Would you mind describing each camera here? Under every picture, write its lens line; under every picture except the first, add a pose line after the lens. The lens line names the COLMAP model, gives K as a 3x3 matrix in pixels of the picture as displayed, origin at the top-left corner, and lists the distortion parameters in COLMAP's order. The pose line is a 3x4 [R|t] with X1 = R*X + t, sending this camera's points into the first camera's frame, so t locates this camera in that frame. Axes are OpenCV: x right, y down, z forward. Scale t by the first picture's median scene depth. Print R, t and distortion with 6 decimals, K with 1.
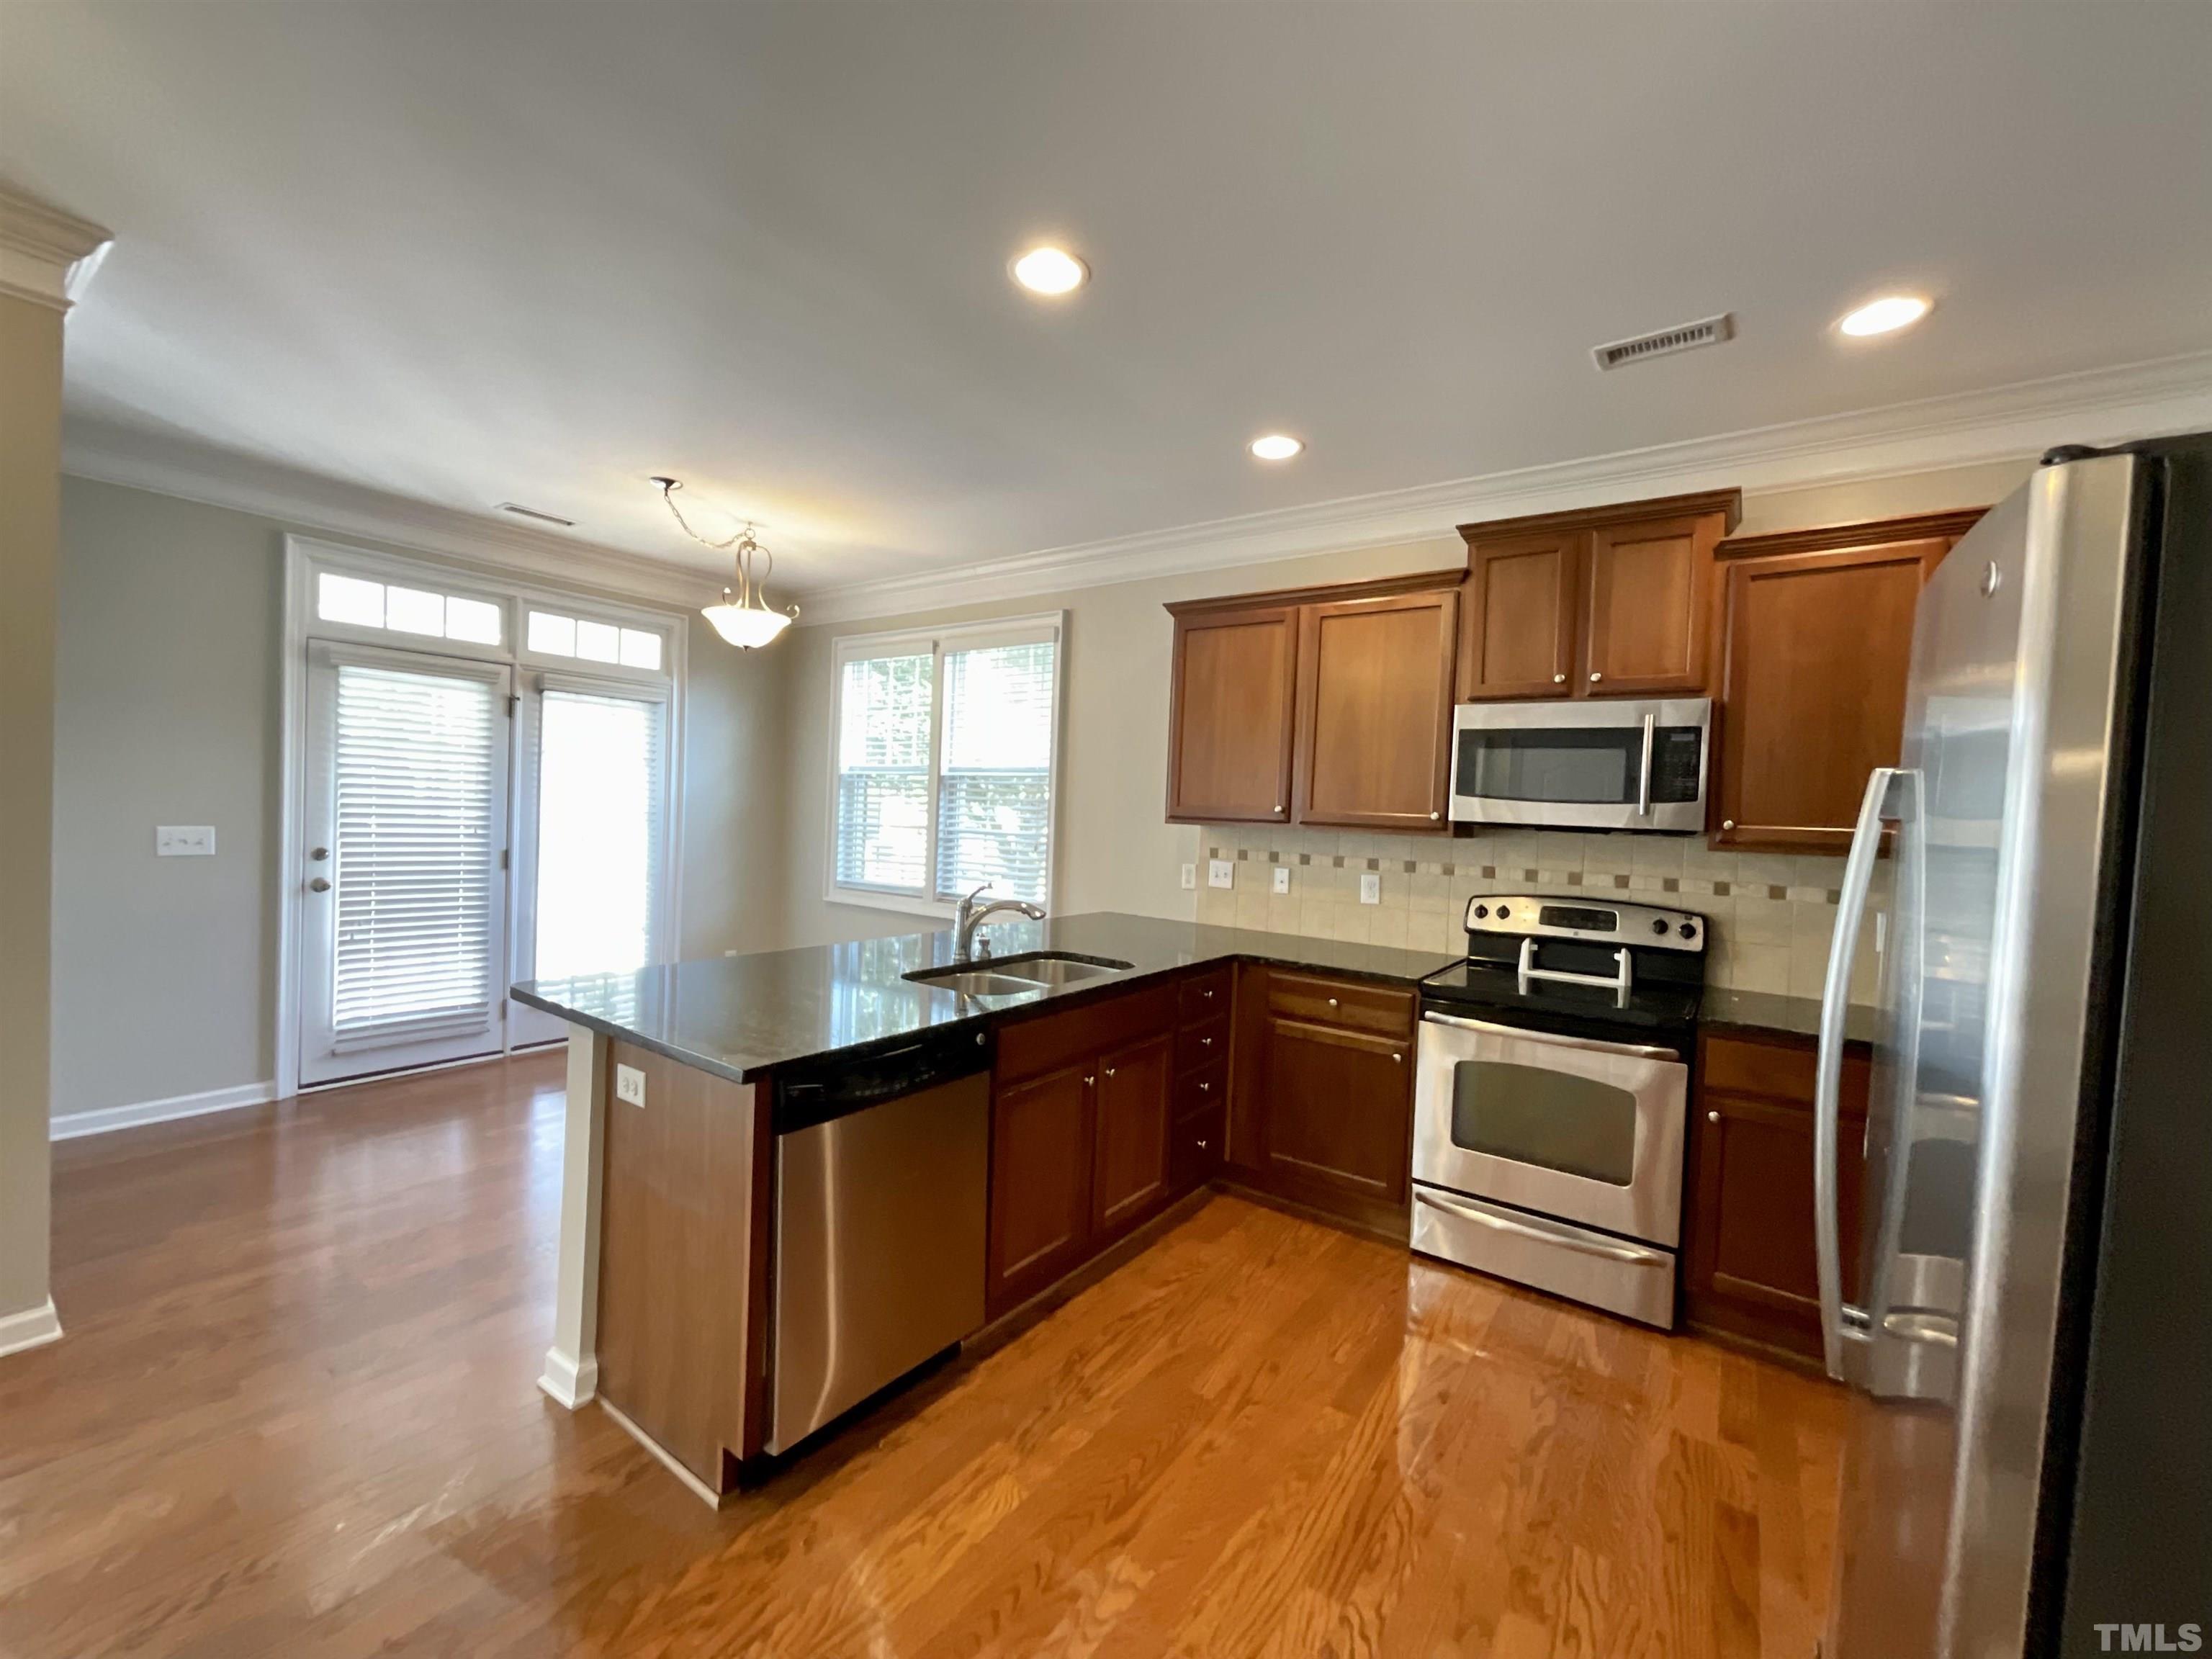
lens RADIAL K [[895.4, 0, 1105.3], [0, 895.4, 833.0], [0, 0, 1]] dist [-0.004860, 0.003242]
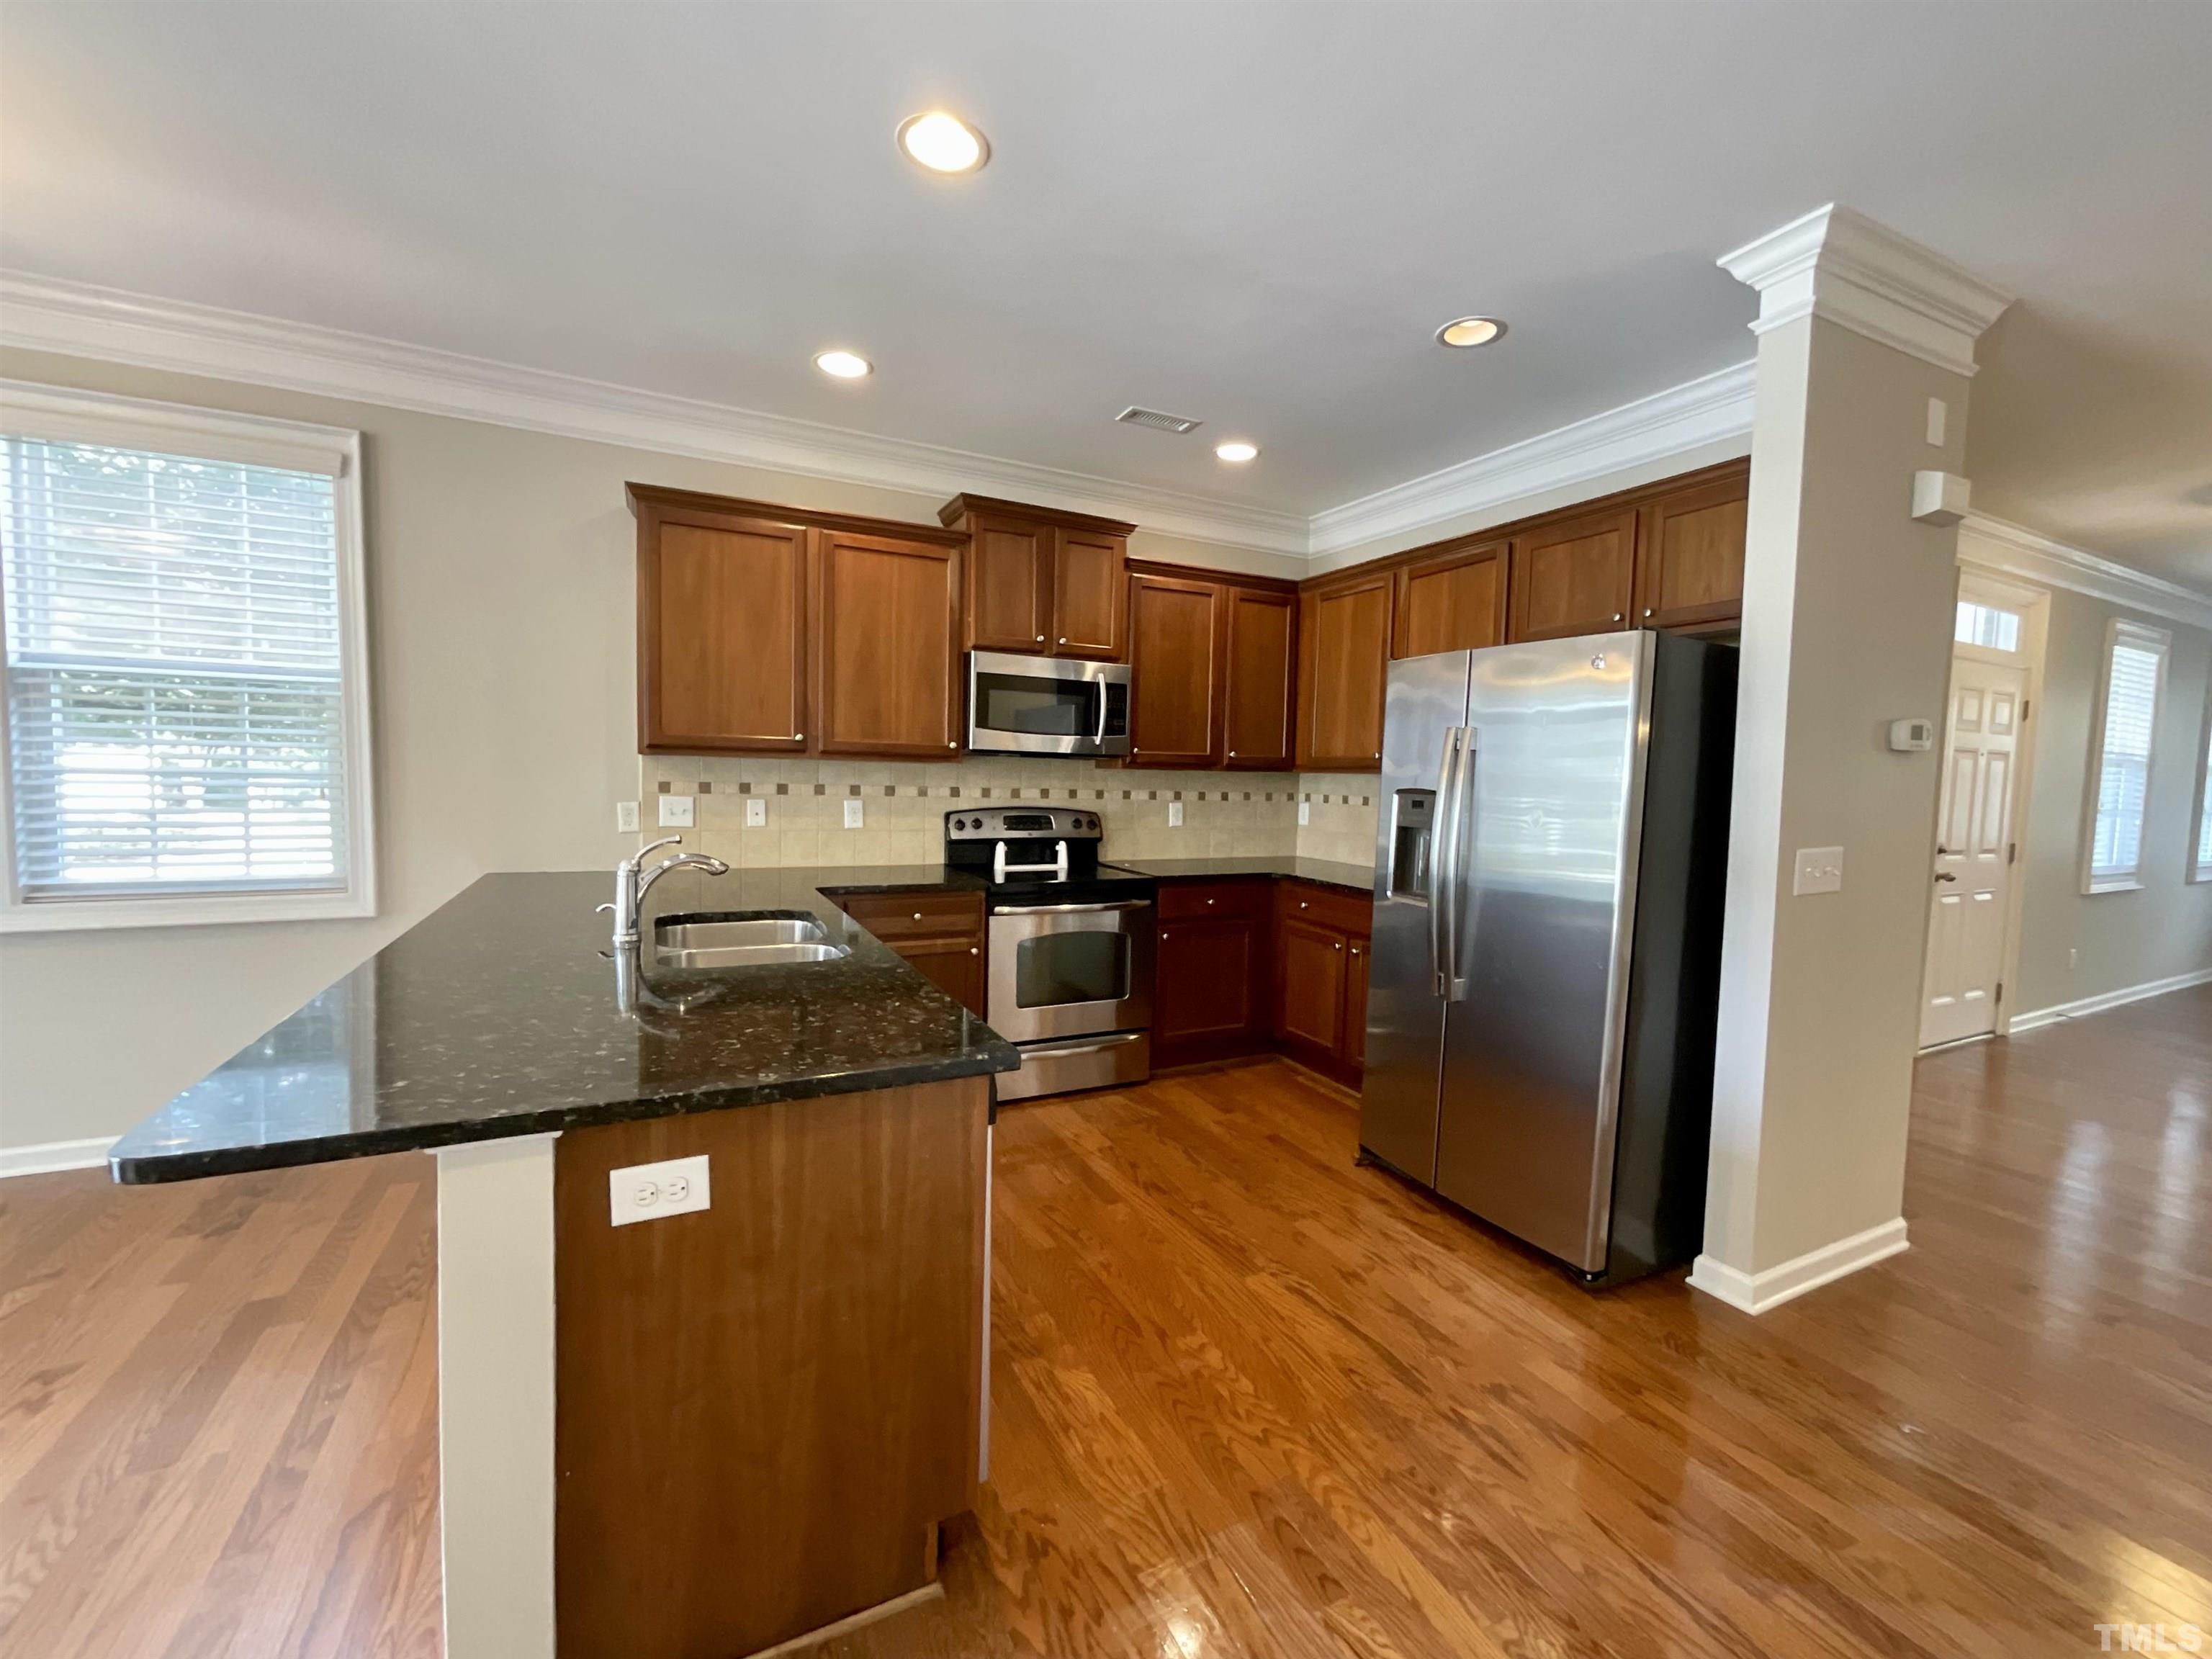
lens RADIAL K [[895.4, 0, 1107.3], [0, 895.4, 833.5], [0, 0, 1]] dist [-0.004860, 0.003242]
pose [[0.467620, -0.089614, 0.879375, -0.579121], [0.014377, 0.995487, 0.093801, -0.010744], [-0.883812, -0.031220, 0.466799, 0.282469]]
